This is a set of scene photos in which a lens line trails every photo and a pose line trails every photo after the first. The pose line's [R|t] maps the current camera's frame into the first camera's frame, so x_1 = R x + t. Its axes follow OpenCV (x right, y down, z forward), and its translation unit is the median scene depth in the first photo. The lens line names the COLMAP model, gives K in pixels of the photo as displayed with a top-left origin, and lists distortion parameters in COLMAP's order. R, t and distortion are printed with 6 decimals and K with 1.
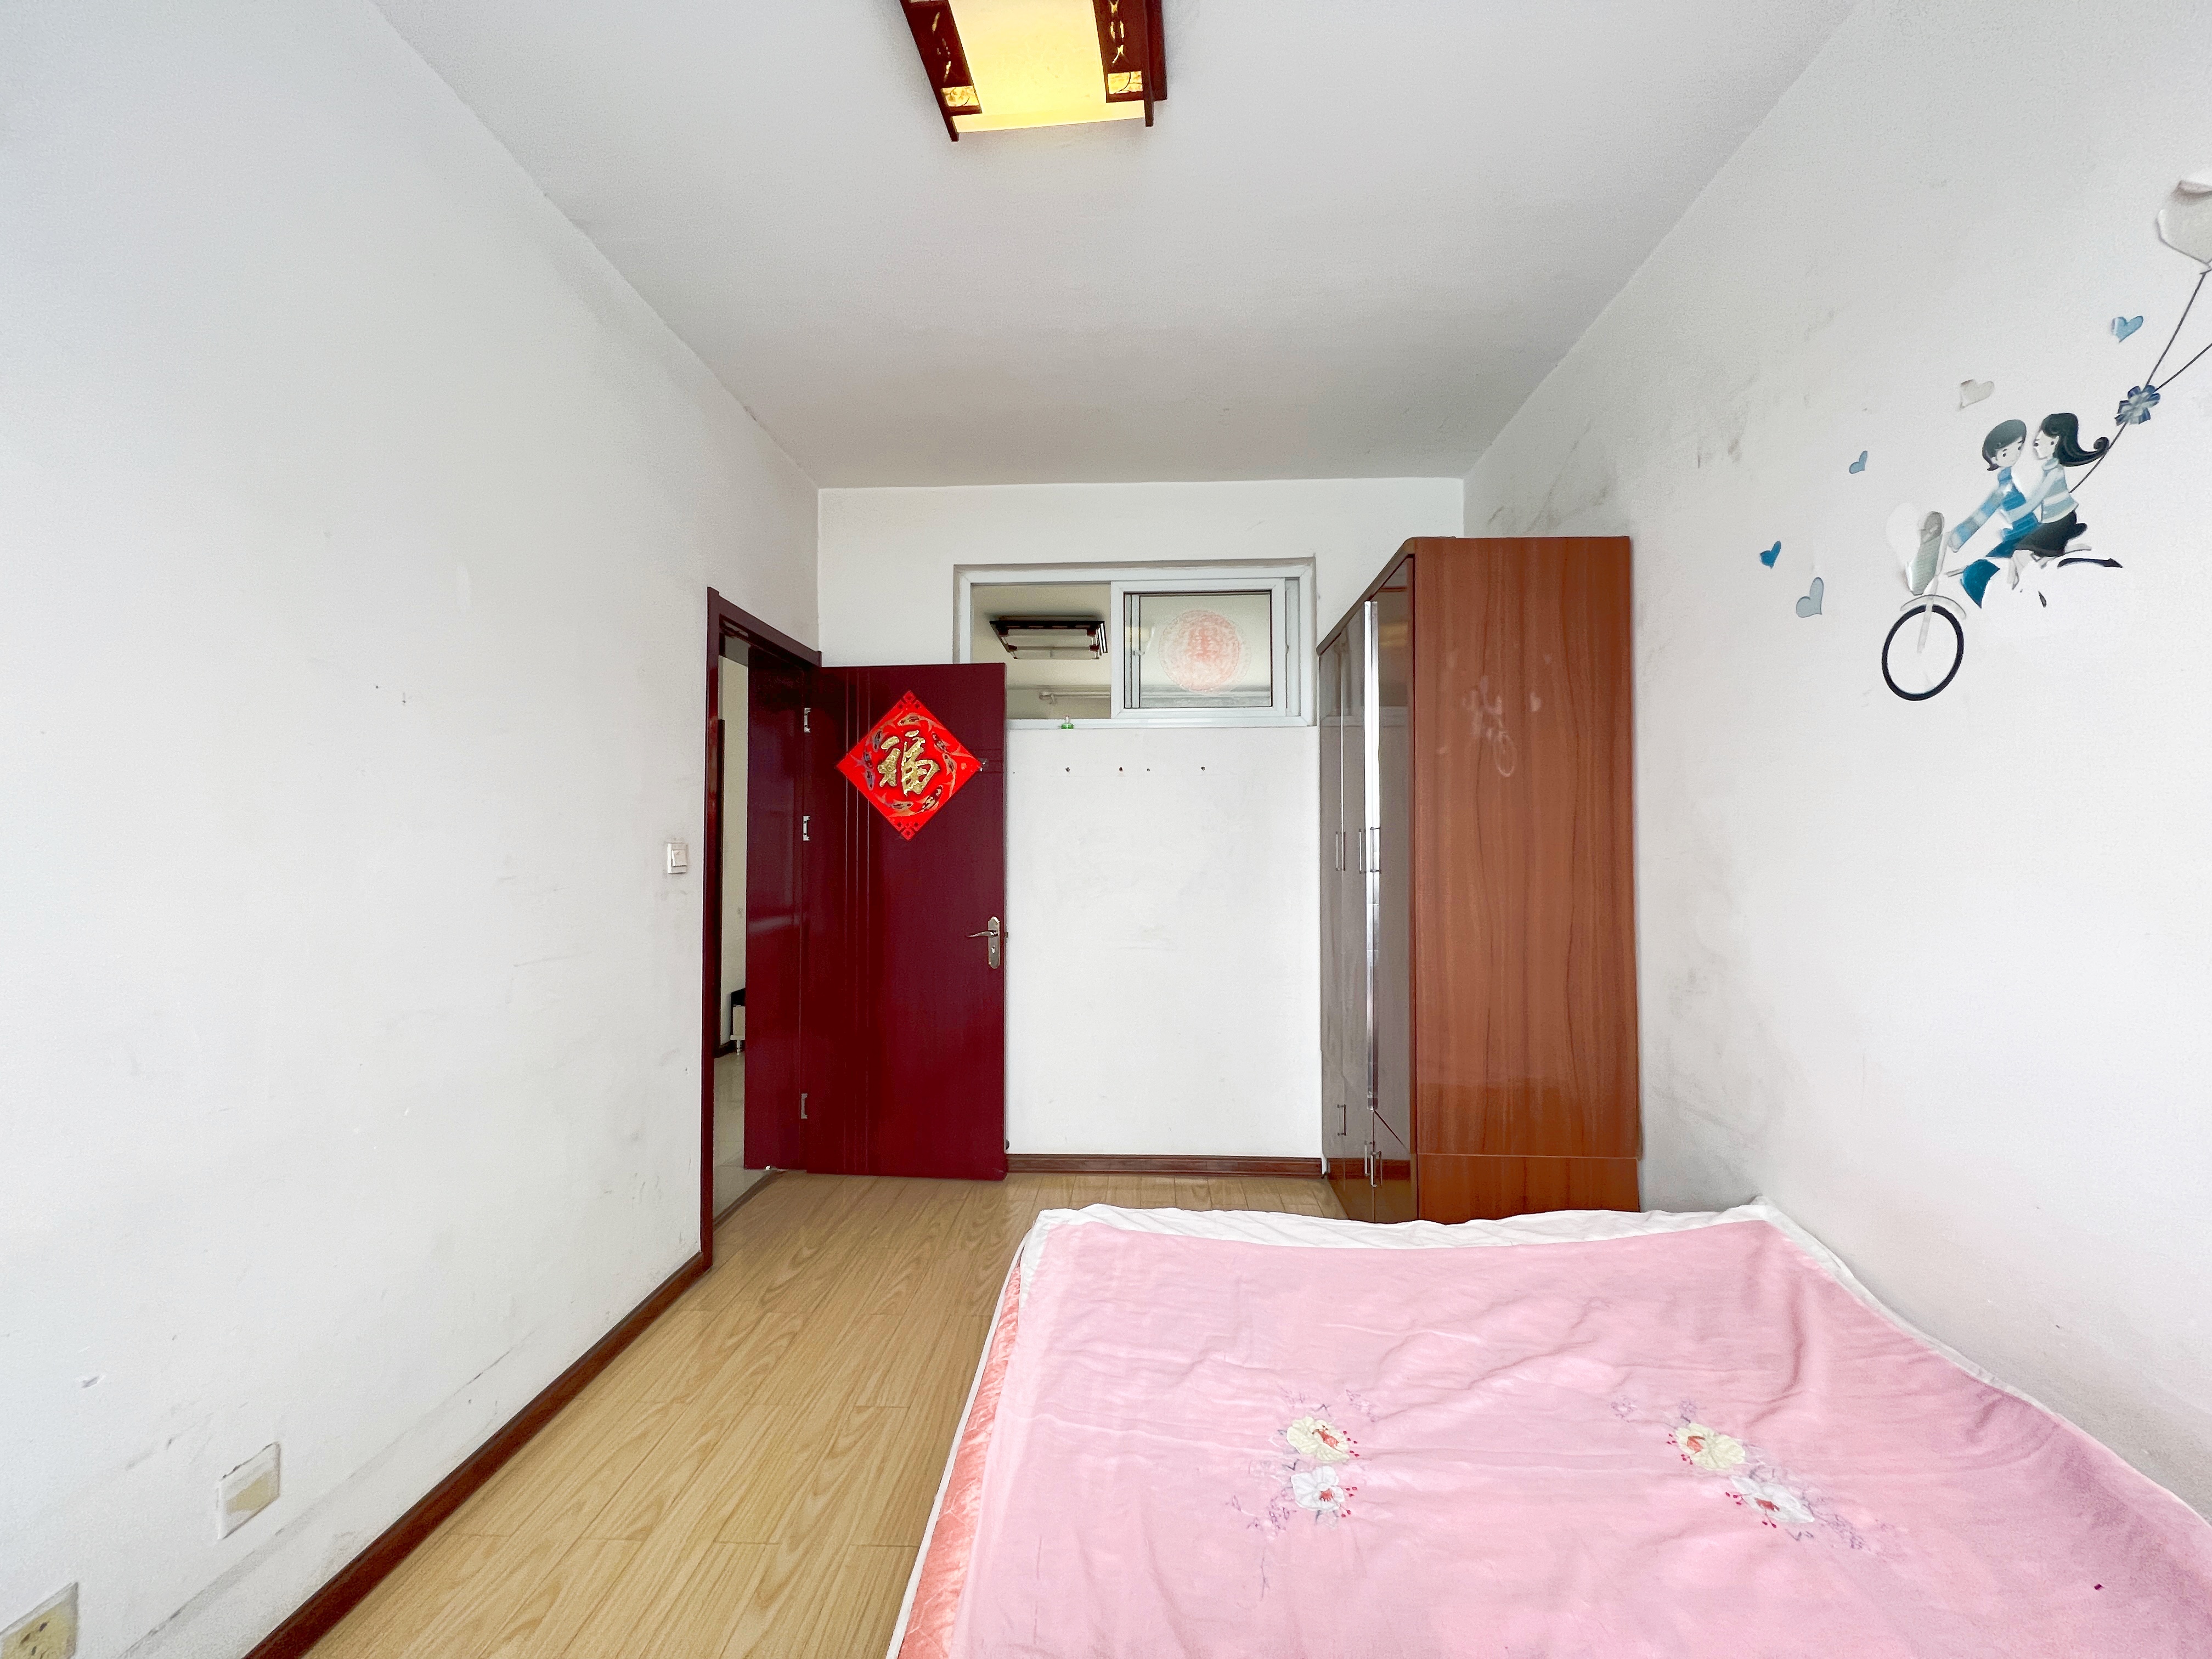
lens RADIAL K [[874.8, 0, 1106.0], [0, 874.8, 829.5], [0, 0, 1]] dist [-0.000158, 0.000028]
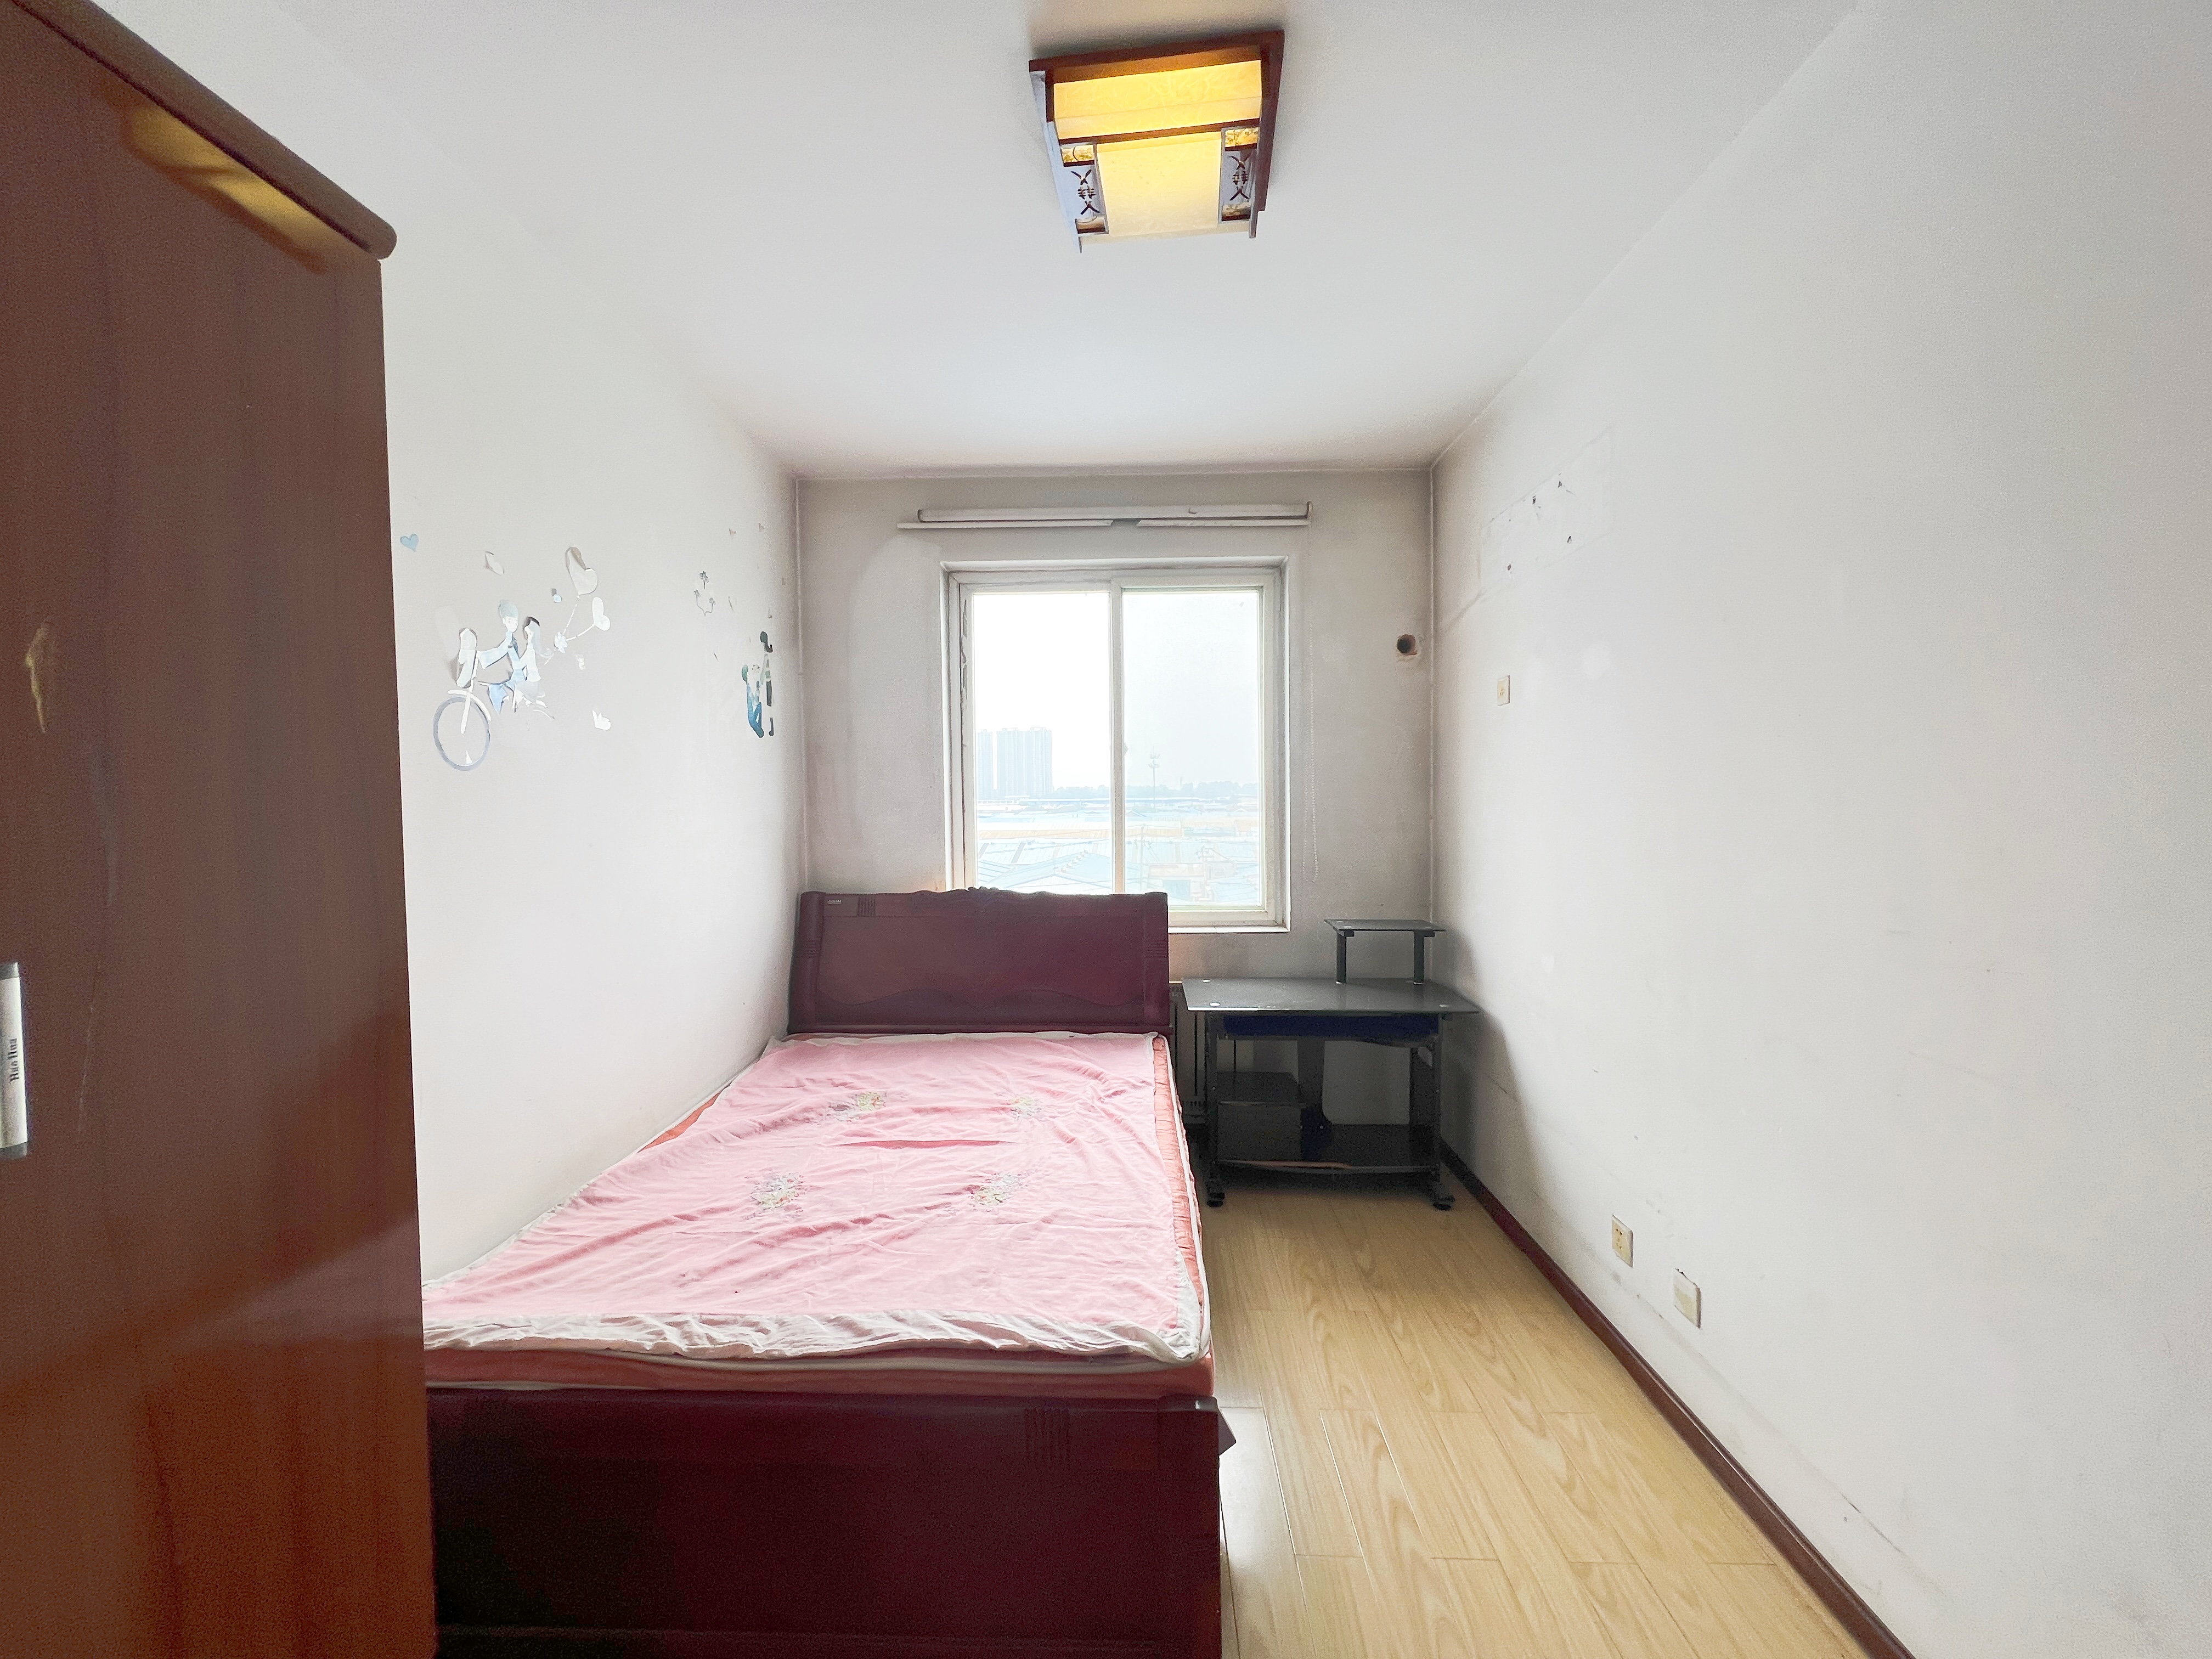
lens RADIAL K [[874.8, 0, 1106.0], [0, 874.8, 829.5], [0, 0, 1]] dist [-0.000158, 0.000028]
pose [[-0.998969, 0.015051, -0.042825, 0.043445], [0.013700, 0.999404, 0.031682, -0.083489], [0.043276, 0.031063, -0.998580, 2.165916]]
